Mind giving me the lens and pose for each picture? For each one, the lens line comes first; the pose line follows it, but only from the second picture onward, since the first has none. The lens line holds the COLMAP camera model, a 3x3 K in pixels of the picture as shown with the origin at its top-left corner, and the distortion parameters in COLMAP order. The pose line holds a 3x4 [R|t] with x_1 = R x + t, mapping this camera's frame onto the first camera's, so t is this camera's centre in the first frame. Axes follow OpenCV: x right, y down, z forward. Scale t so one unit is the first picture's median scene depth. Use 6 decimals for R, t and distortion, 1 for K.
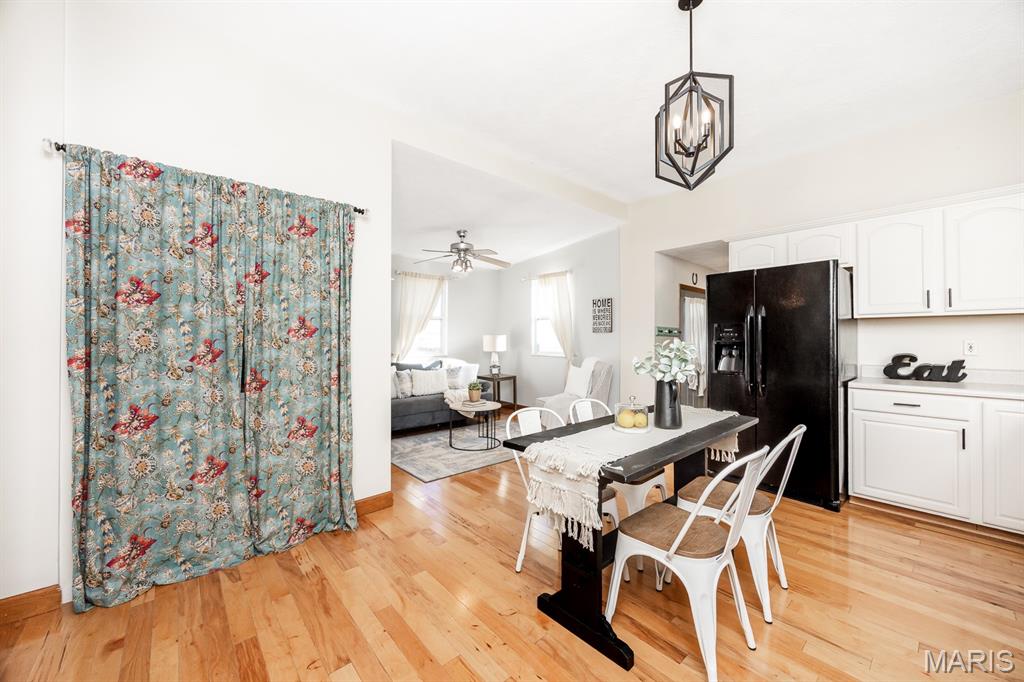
lens RADIAL K [[395.8, 0, 510.7], [0, 395.8, 334.3], [0, 0, 1]] dist [-0.002043, -0.000029]
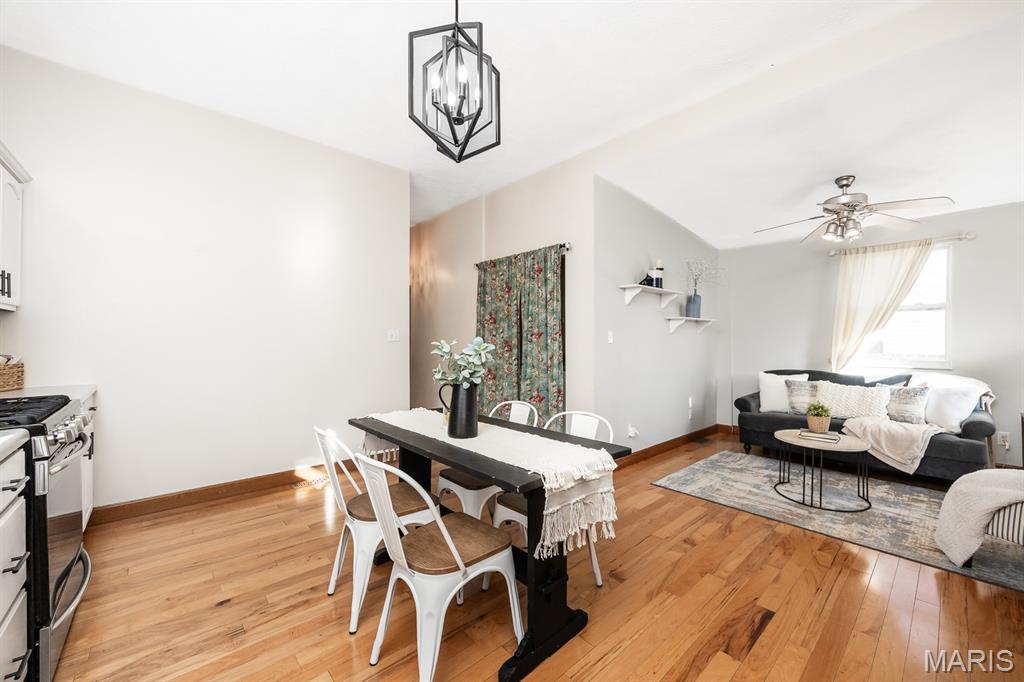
lens RADIAL K [[398.7, 0, 510.3], [0, 398.7, 339.4], [0, 0, 1]] dist [-0.010165, 0.000301]
pose [[-0.006173, 0.001425, -0.999980, 0.540372], [0.007235, 0.999973, 0.001381, 0.005195], [0.999955, -0.007226, -0.006183, 0.445684]]
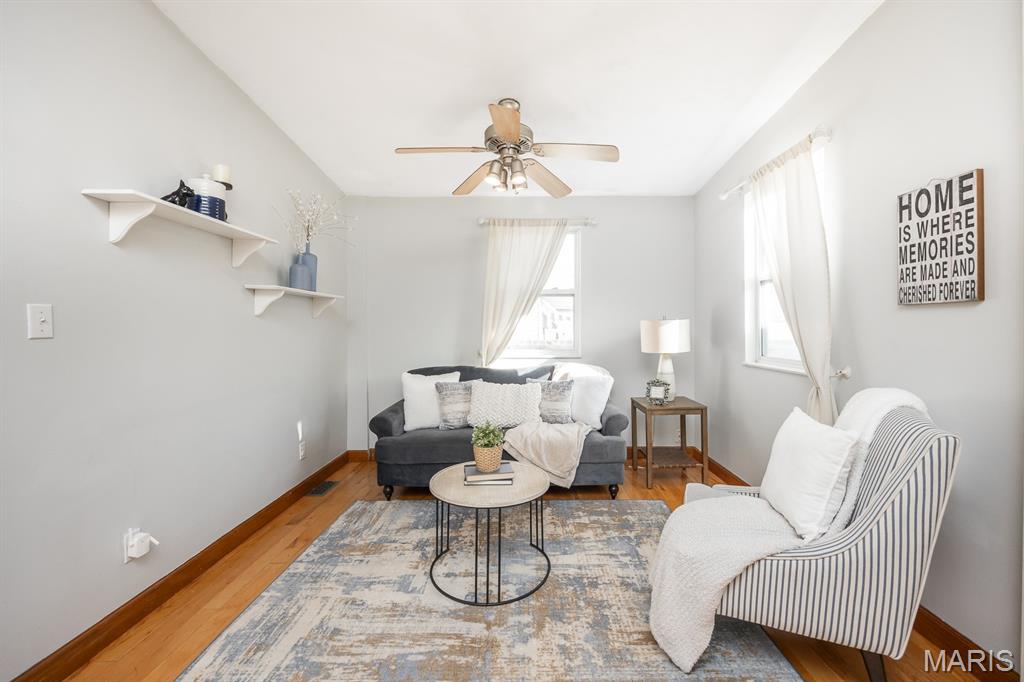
lens RADIAL K [[410.8, 0, 527.6], [0, 410.8, 332.8], [0, 0, 1]] dist [0.000498, 0.000025]
pose [[0.756667, 0.004959, -0.653782, 0.219566], [0.007585, 0.999837, 0.016363, 0.010114], [0.653757, -0.017340, 0.756506, 0.636737]]
